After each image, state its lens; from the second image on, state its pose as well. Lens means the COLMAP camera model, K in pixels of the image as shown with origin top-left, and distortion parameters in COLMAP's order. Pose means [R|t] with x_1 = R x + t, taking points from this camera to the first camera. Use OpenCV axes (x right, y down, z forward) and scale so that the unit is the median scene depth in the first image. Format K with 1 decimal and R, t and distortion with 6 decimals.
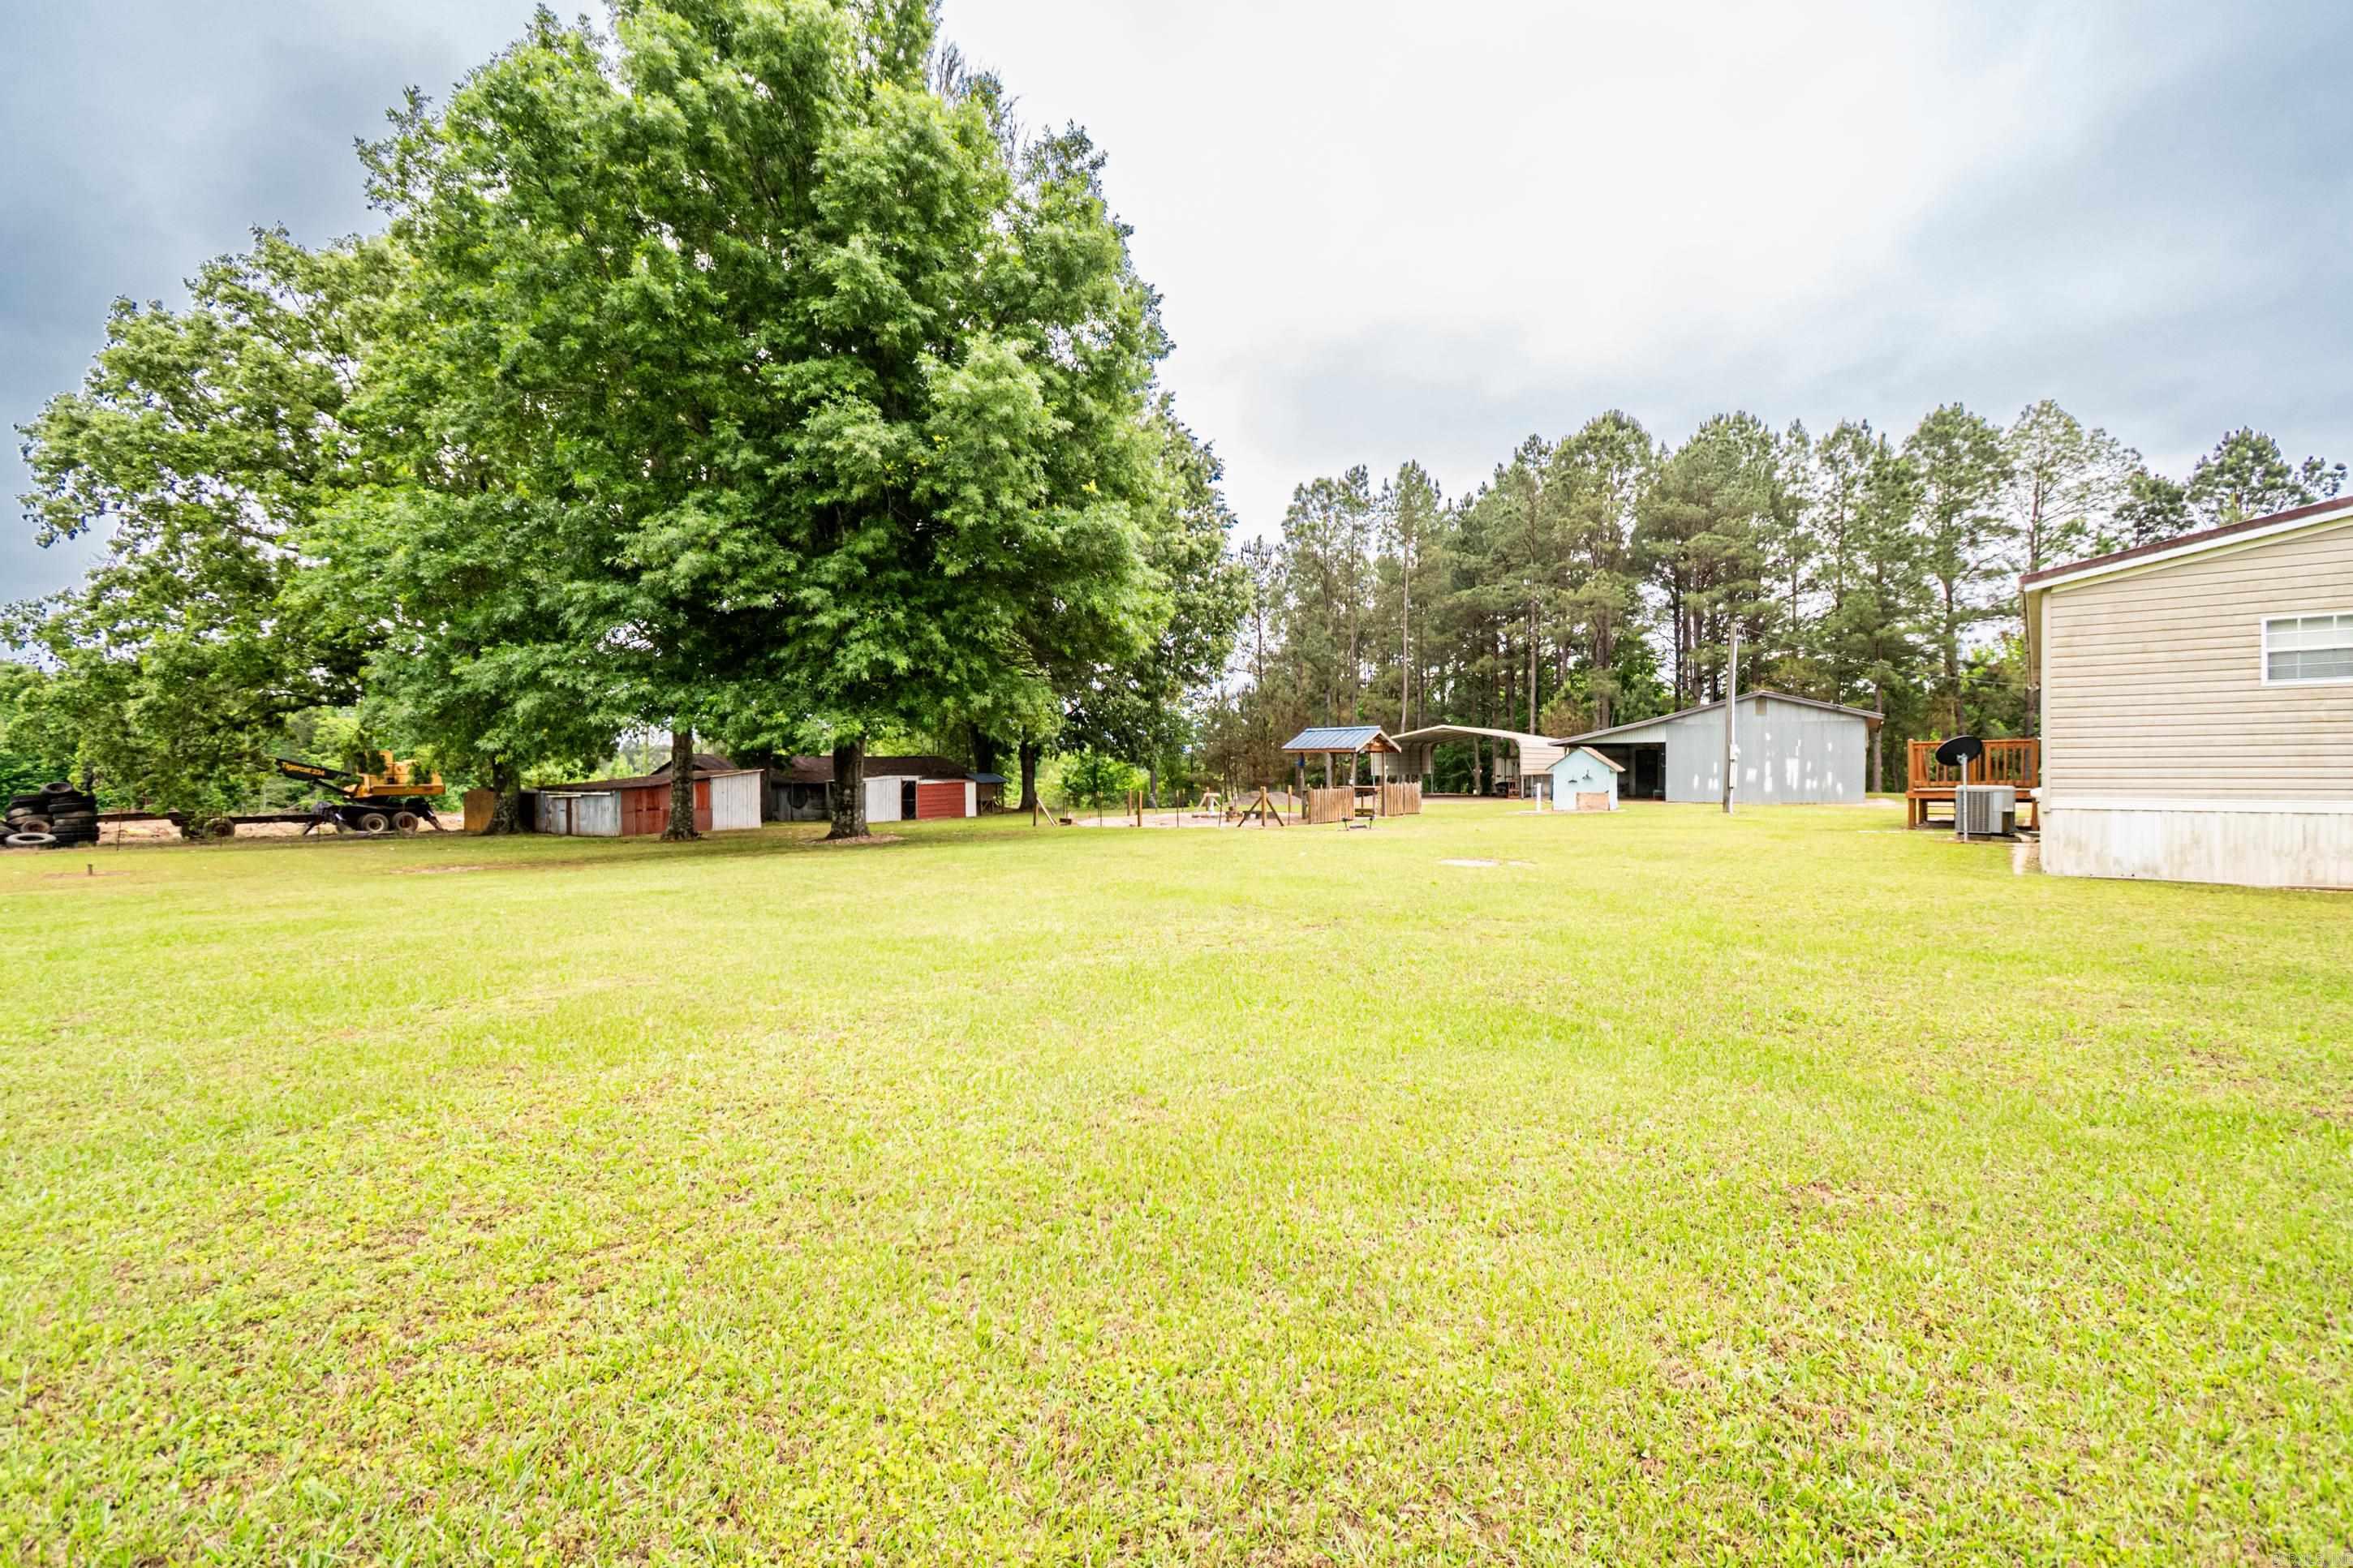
lens RADIAL K [[1043.7, 0, 1170.9], [0, 1043.7, 779.6], [0, 0, 1]] dist [0.007840, -0.004637]
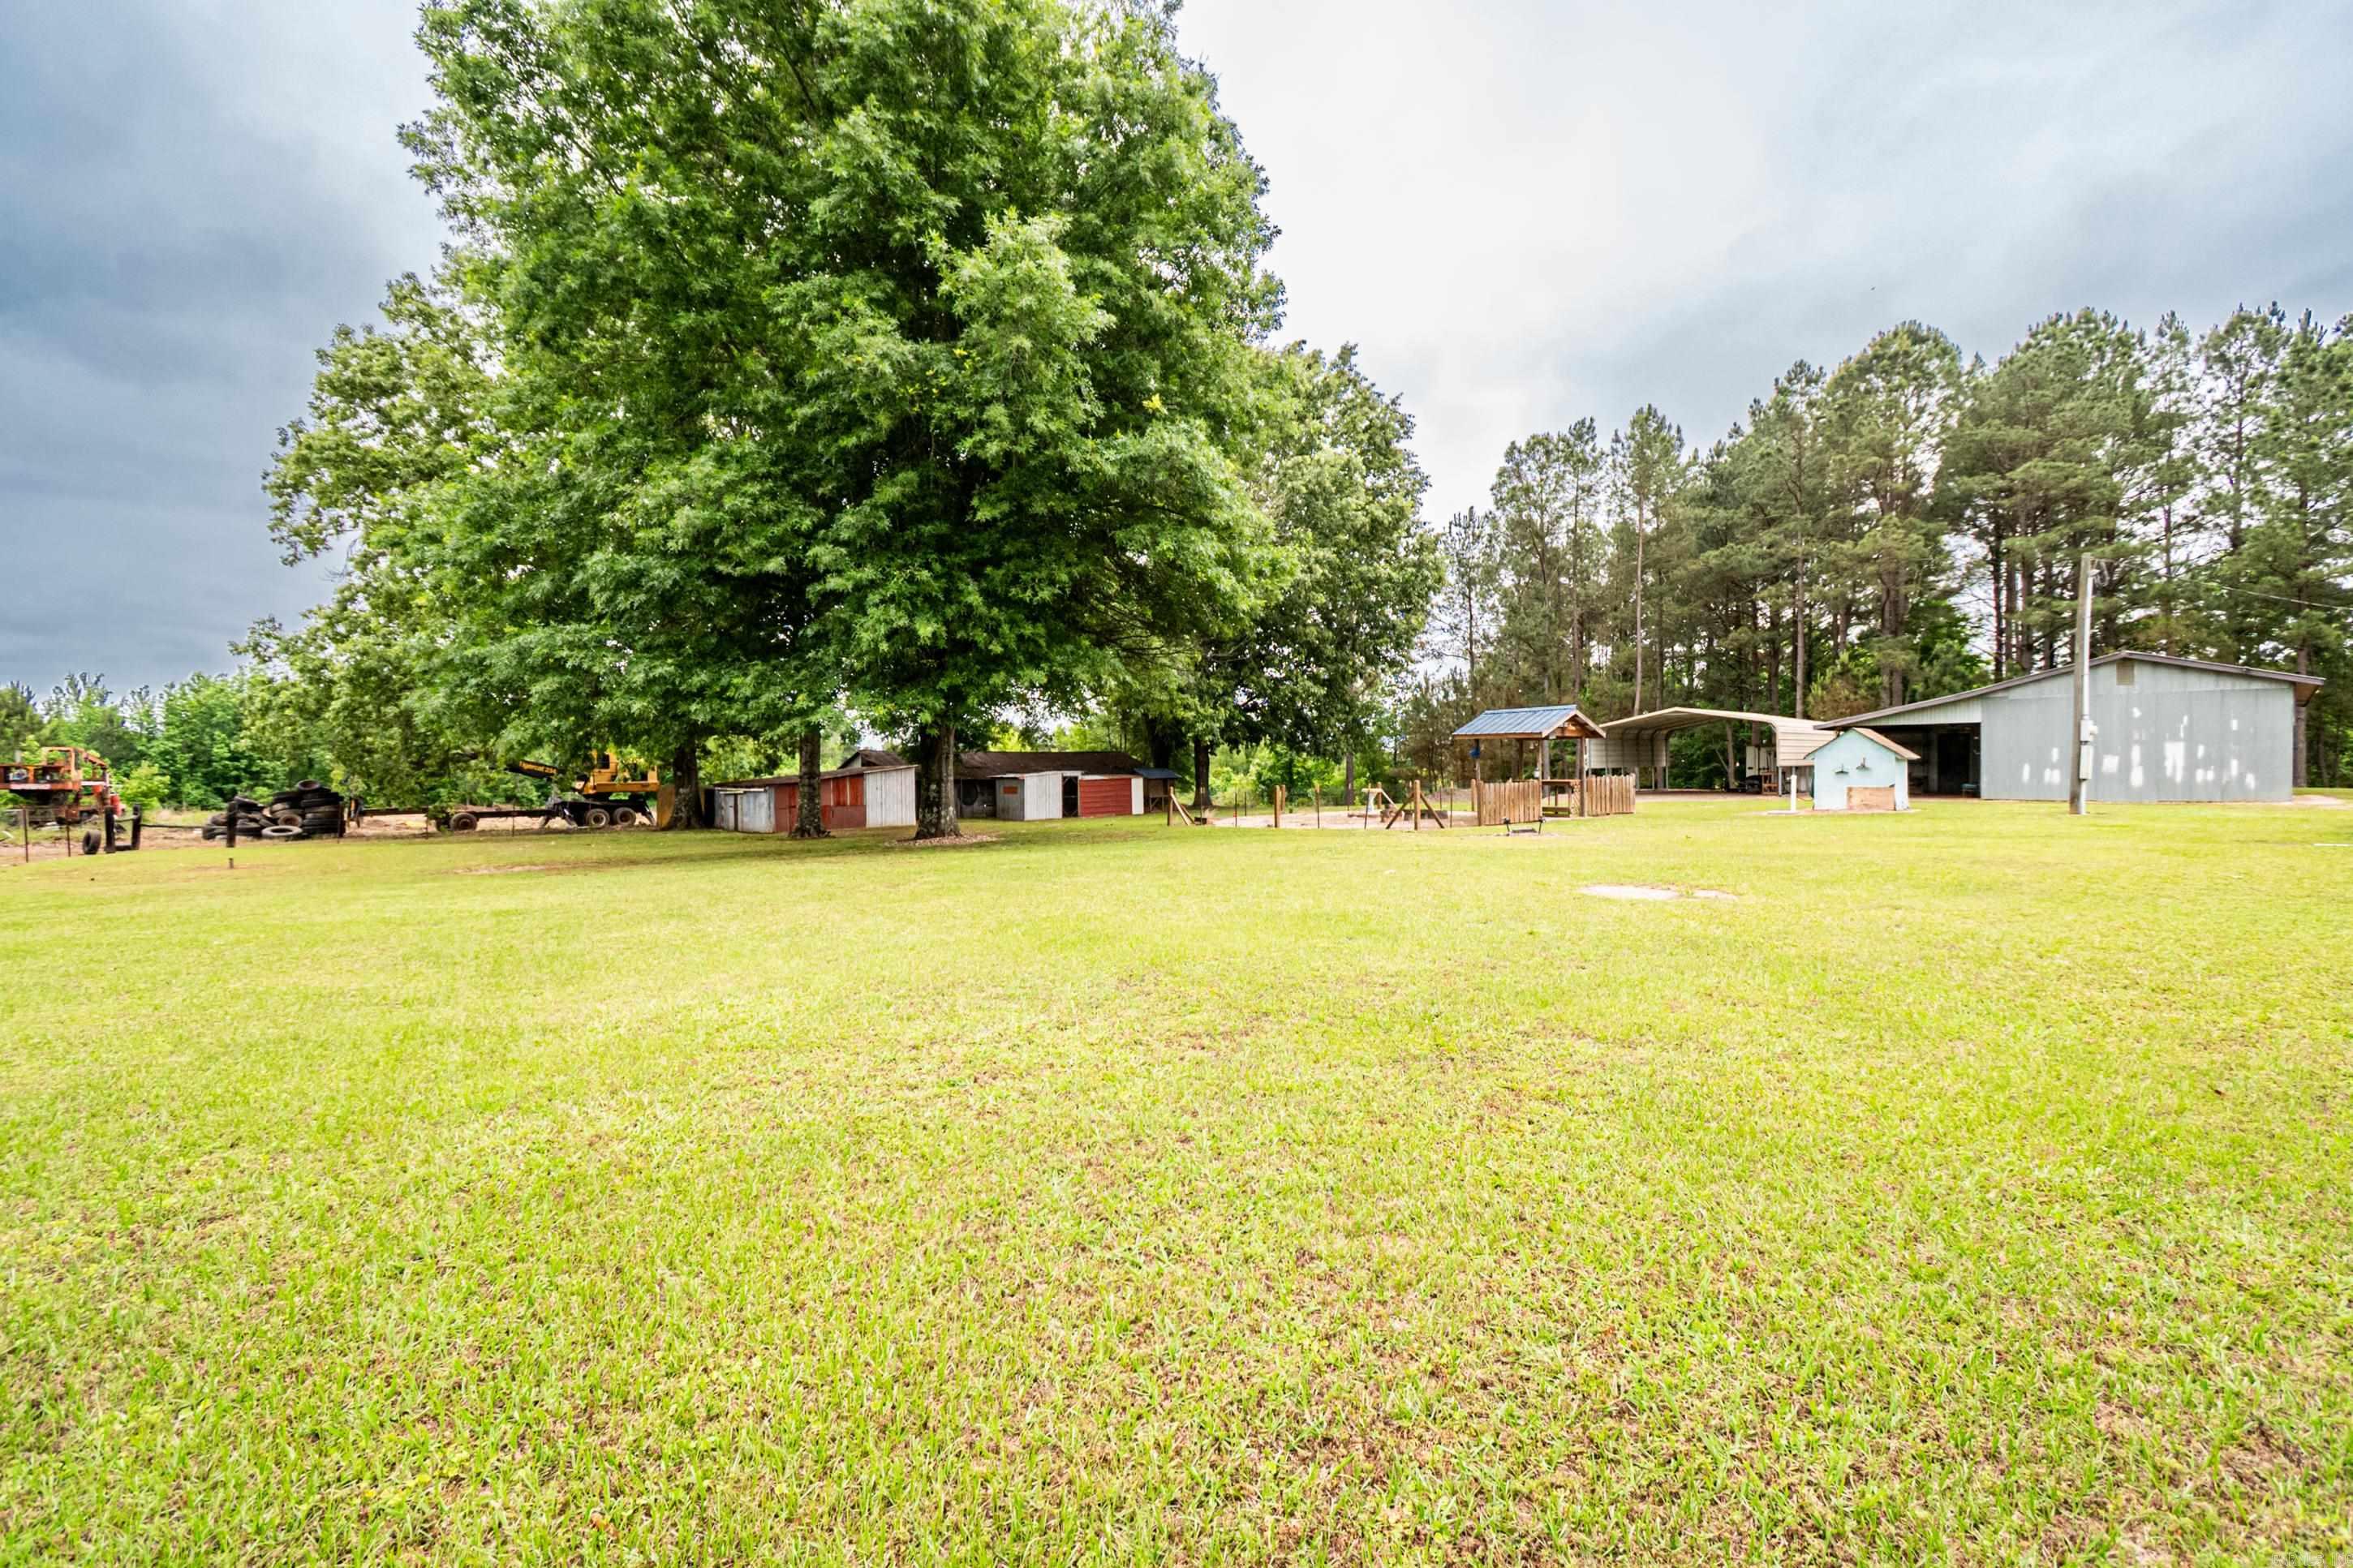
lens RADIAL K [[1043.7, 0, 1173.3], [0, 1043.7, 780.7], [0, 0, 1]] dist [0.007840, -0.004637]
pose [[0.976831, -0.002779, -0.213996, 0.057095], [0.003587, 0.999988, 0.003387, 0.002778], [0.213984, -0.004076, 0.976829, 0.118639]]
